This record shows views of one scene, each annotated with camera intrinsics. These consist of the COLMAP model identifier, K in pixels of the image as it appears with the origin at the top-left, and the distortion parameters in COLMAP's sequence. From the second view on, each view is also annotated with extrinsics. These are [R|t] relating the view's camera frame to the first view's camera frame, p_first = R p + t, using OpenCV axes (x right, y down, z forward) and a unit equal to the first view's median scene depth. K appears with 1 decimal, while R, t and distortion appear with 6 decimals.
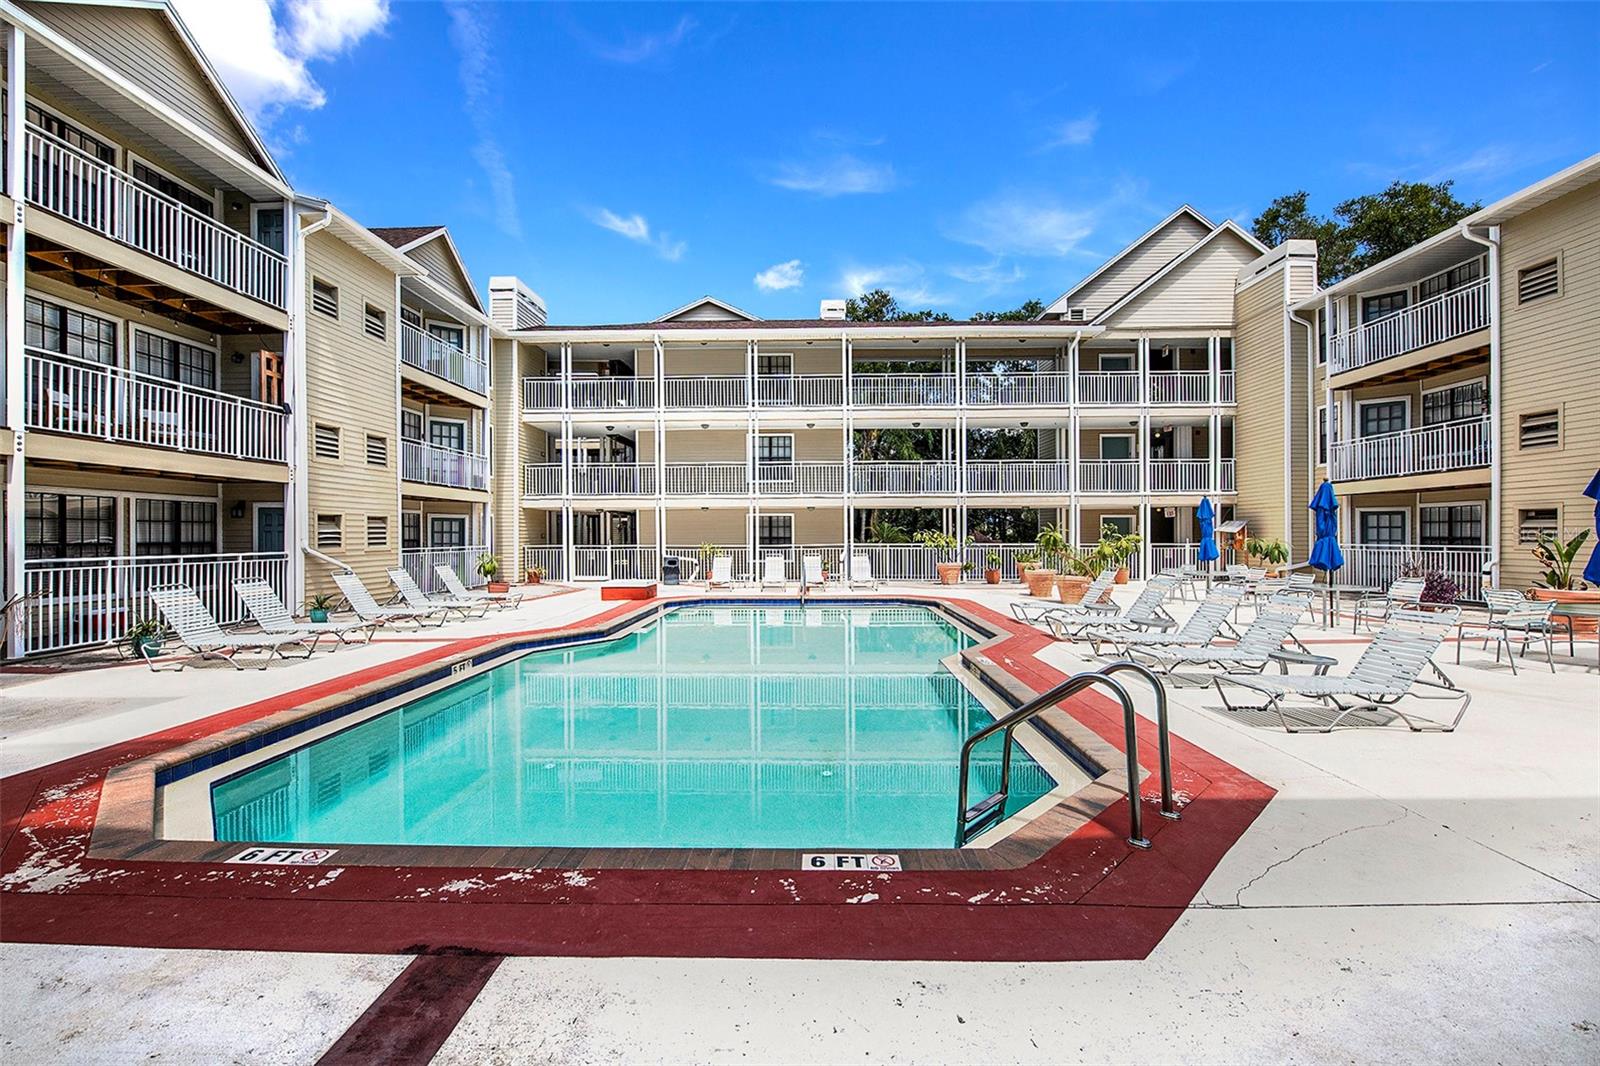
lens RADIAL K [[638.6, 0, 816.5], [0, 638.6, 541.9], [0, 0, 1]] dist [-0.009635, 0.000005]
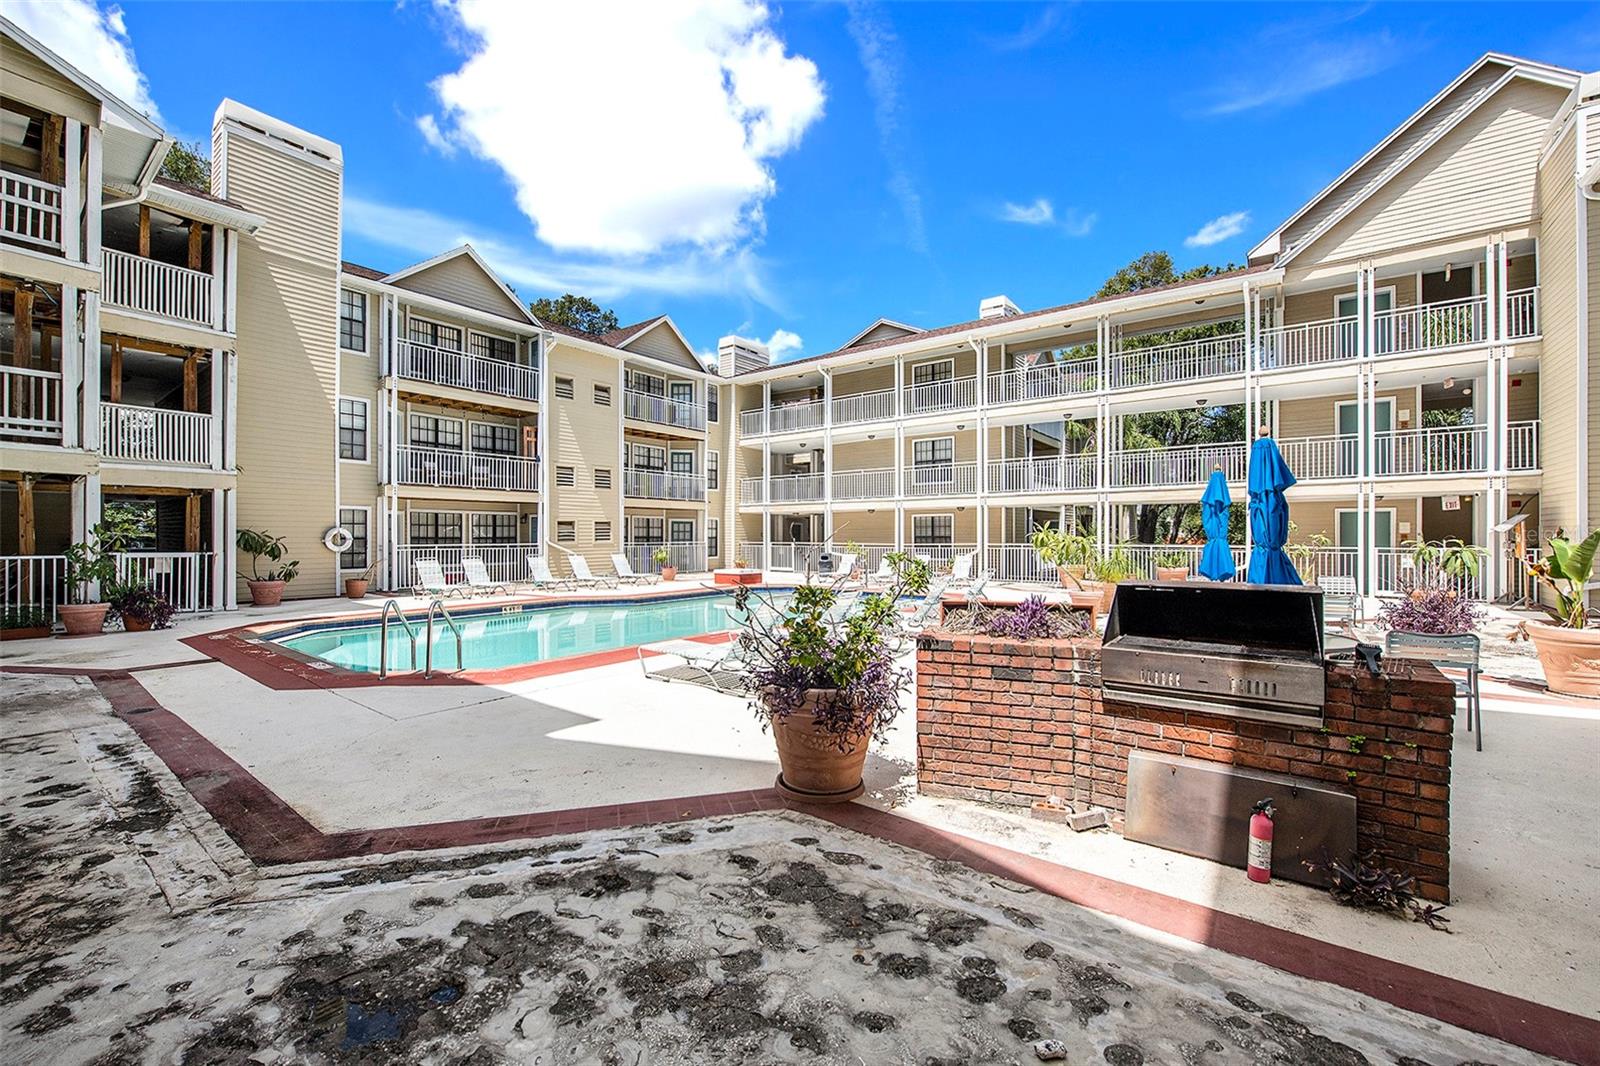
lens RADIAL K [[643.5, 0, 797.9], [0, 643.5, 554.7], [0, 0, 1]] dist [-0.014311, 0.000044]
pose [[0.807892, 0.021604, -0.588934, 0.563007], [-0.008712, 0.999656, 0.024719, -0.002273], [0.589266, -0.014839, 0.807803, 0.015407]]
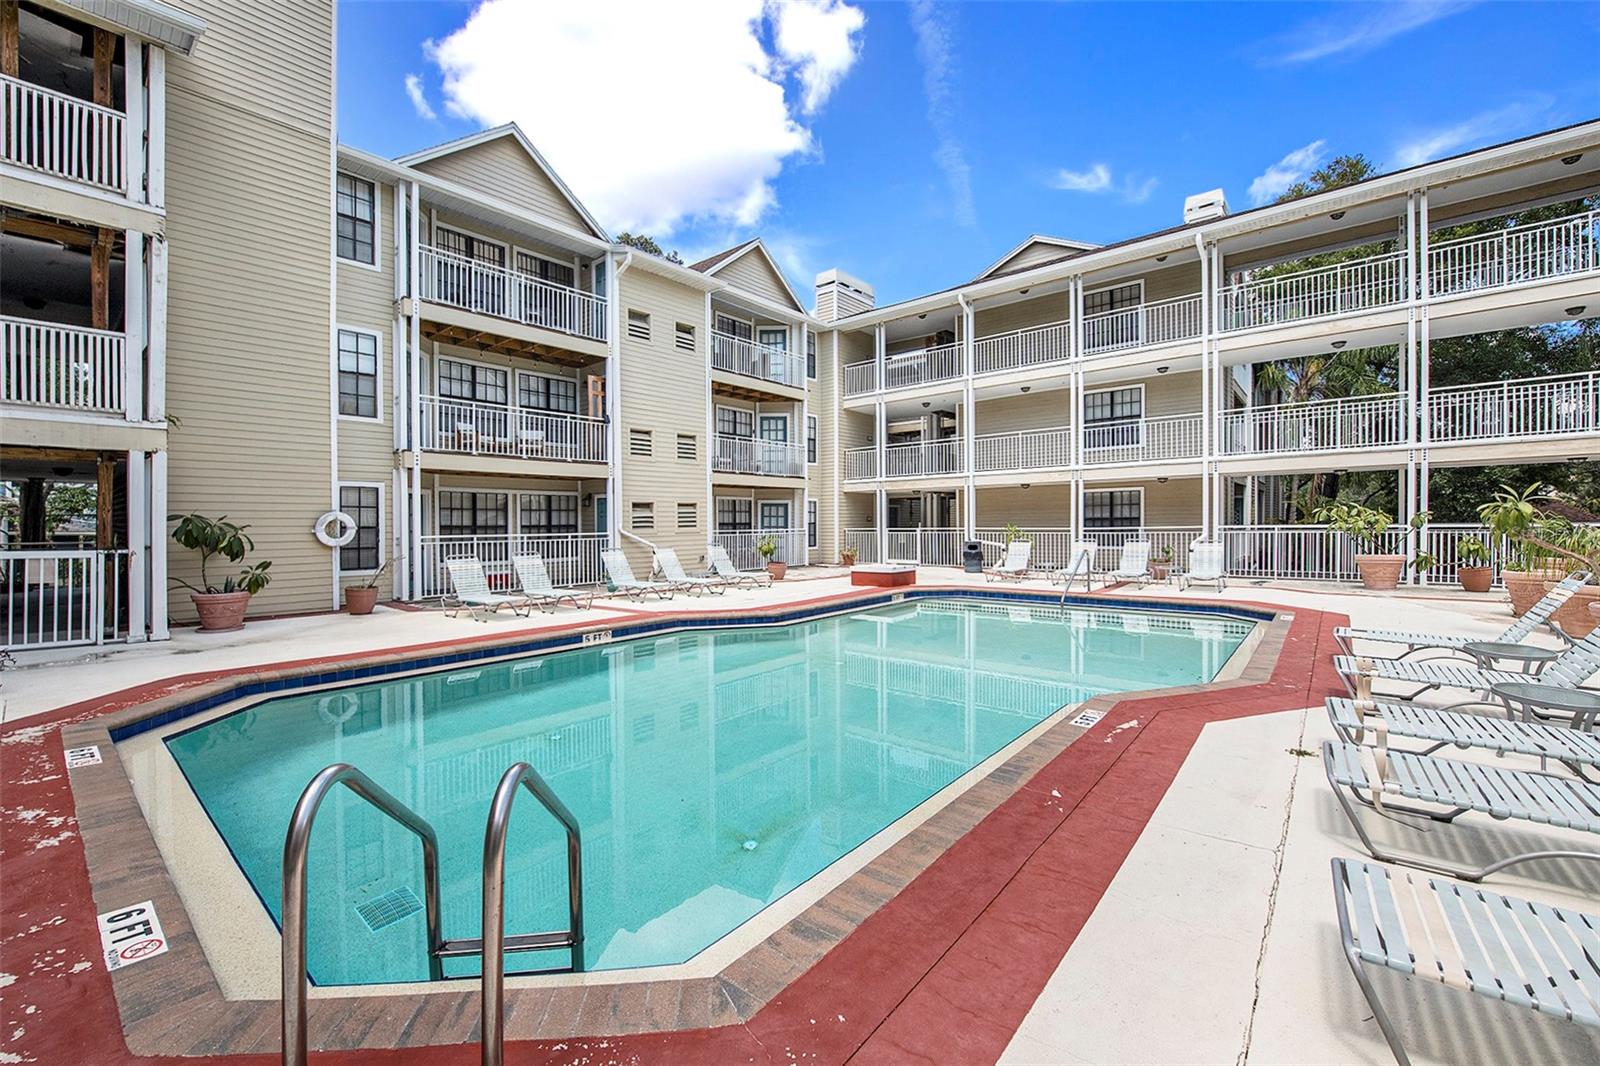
lens RADIAL K [[658.0, 0, 797.3], [0, 658.0, 539.2], [0, 0, 1]] dist [-0.016532, 0.000068]
pose [[0.767219, 0.009640, -0.641313, 0.224494], [0.003068, 0.999820, 0.018700, 0.004242], [0.641378, -0.016315, 0.767051, 0.181247]]
